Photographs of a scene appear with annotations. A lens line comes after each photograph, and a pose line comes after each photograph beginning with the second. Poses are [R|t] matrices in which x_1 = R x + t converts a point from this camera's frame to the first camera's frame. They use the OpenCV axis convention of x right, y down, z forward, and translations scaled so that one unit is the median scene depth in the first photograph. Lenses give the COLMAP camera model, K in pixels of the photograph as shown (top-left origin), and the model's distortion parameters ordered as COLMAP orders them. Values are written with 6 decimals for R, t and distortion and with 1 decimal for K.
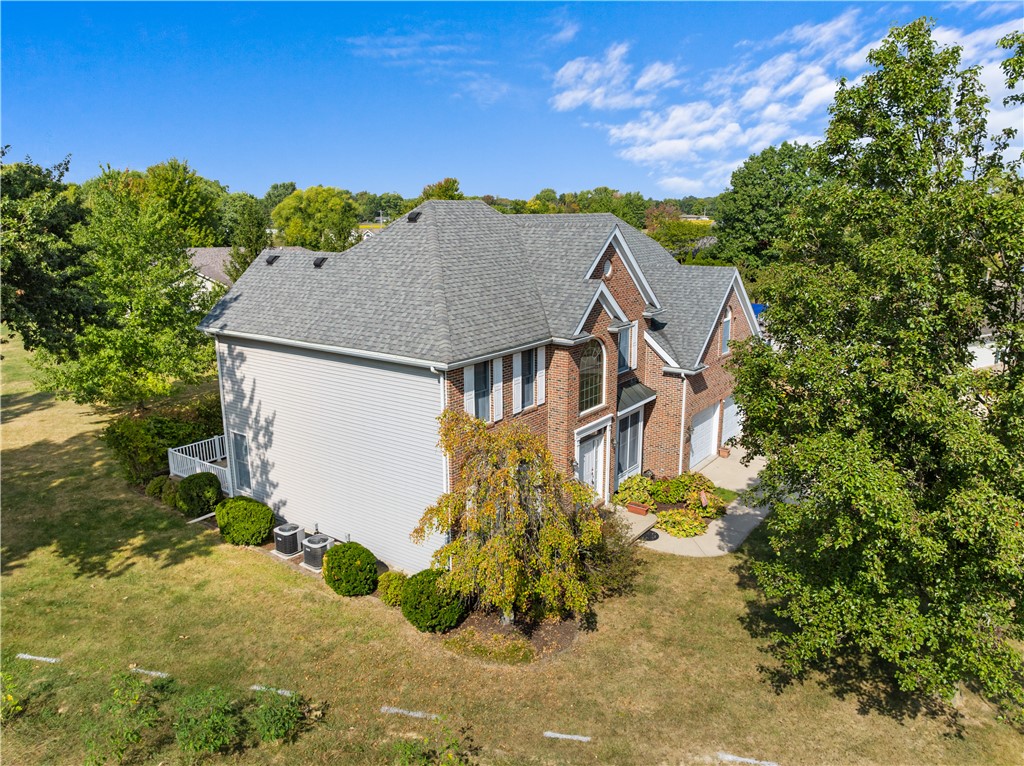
lens RADIAL K [[728.5, 0, 512.0], [0, 728.5, 383.0], [0, 0, 1]] dist [-0.043447, -0.003061]
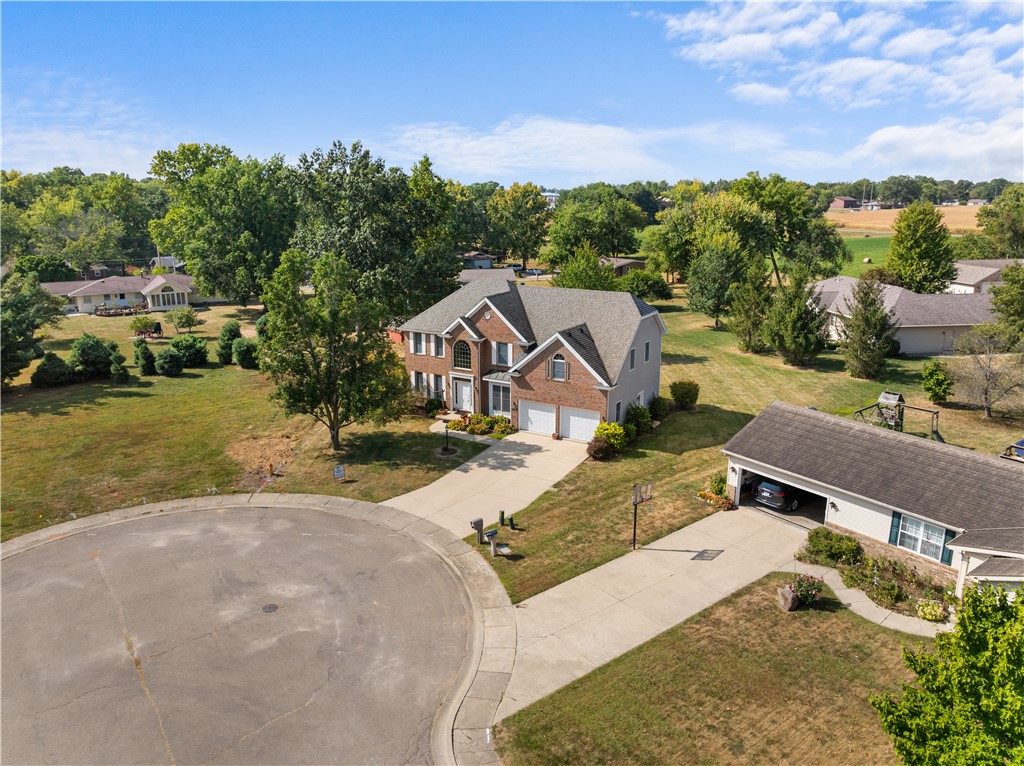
lens RADIAL K [[728.5, 0, 512.0], [0, 728.5, 383.0], [0, 0, 1]] dist [-0.043447, -0.003061]
pose [[0.109644, 0.260978, -0.959098, 2.805967], [-0.232401, 0.944901, 0.230547, -0.588161], [0.966420, 0.197617, 0.164254, 0.861315]]
